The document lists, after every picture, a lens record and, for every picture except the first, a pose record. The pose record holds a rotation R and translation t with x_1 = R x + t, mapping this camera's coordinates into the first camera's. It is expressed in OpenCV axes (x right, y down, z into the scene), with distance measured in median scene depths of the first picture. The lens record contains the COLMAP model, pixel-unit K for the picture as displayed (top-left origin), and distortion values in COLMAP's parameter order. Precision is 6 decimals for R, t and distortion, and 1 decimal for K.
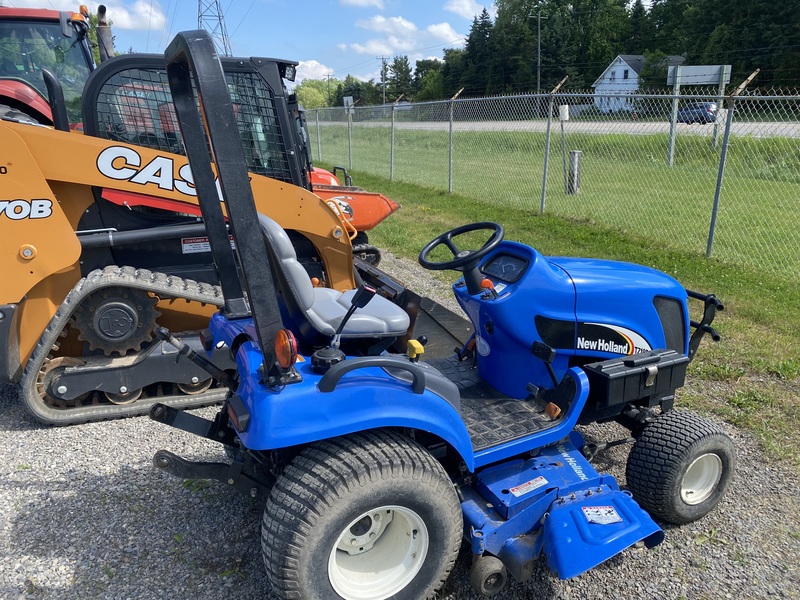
lens RADIAL K [[614.5, 0, 400.0], [0, 614.5, 300.0], [0, 0, 1]] dist [0.002182, 0.001598]
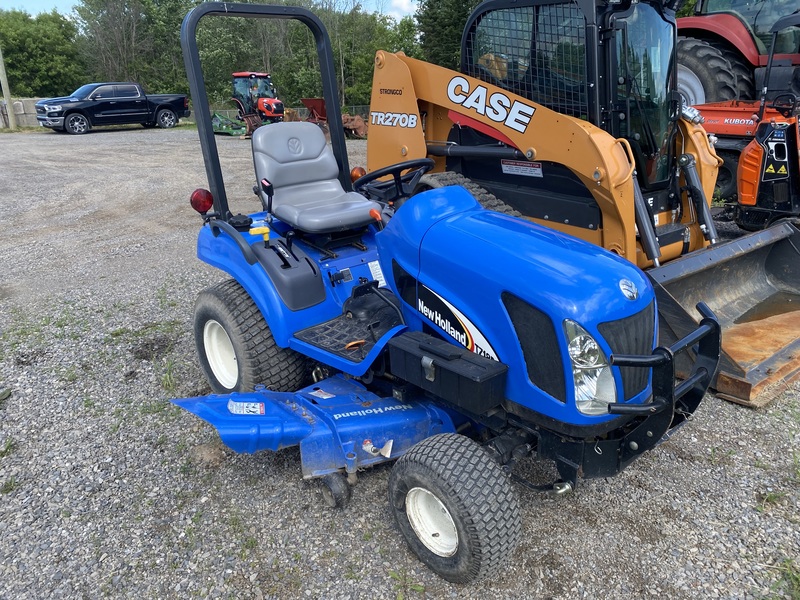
lens RADIAL K [[614.5, 0, 400.0], [0, 614.5, 300.0], [0, 0, 1]] dist [0.002182, 0.001598]
pose [[0.326352, 0.329368, -0.886009, 0.775949], [-0.242644, 0.935111, 0.258246, -0.116299], [0.913574, 0.130706, 0.385094, 0.458418]]
